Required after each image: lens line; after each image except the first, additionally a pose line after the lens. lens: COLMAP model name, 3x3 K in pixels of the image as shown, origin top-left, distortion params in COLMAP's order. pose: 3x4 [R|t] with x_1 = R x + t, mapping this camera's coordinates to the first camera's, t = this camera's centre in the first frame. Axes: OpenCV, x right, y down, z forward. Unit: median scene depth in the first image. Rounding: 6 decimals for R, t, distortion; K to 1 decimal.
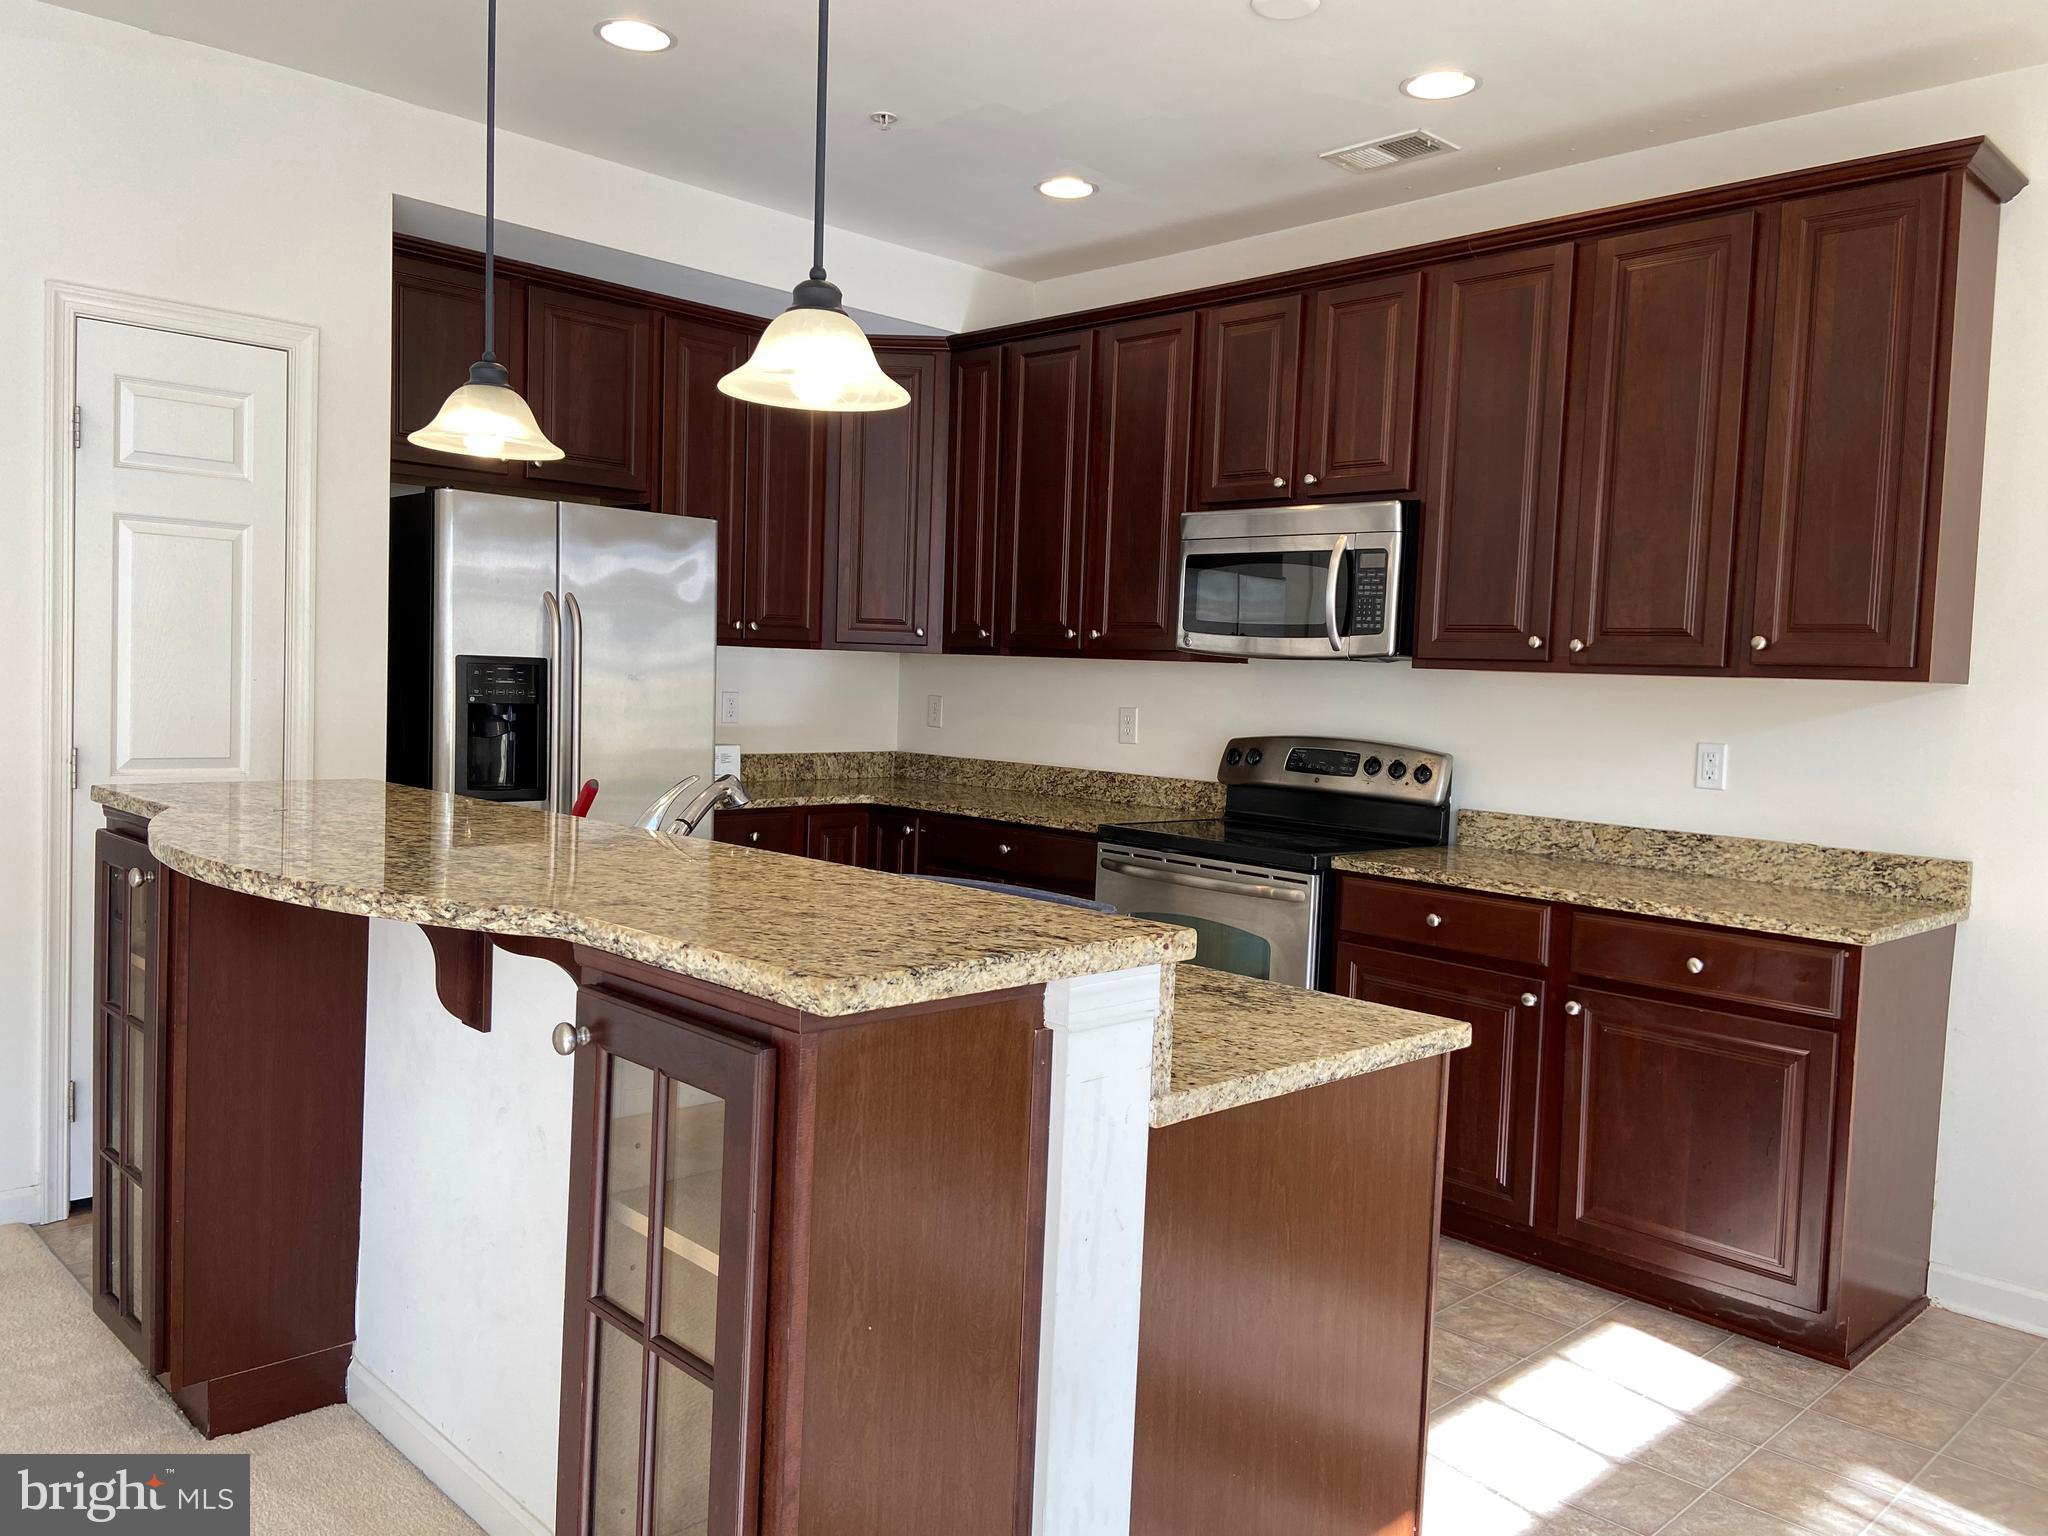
lens RADIAL K [[1536.6, 0, 1022.4], [0, 1536.6, 781.6], [0, 0, 1]] dist [0.052604, -0.042908]
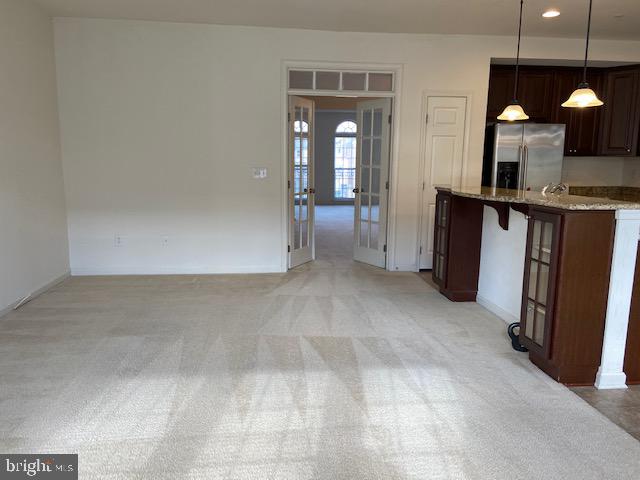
lens RADIAL K [[480.2, 0, 322.6], [0, 480.2, 241.1], [0, 0, 1]] dist [0.052604, -0.042908]
pose [[0.788093, 0.066488, -0.611955, 0.114388], [-0.021545, 0.996520, 0.080525, 0.050819], [0.615180, -0.050277, 0.786782, -0.466151]]
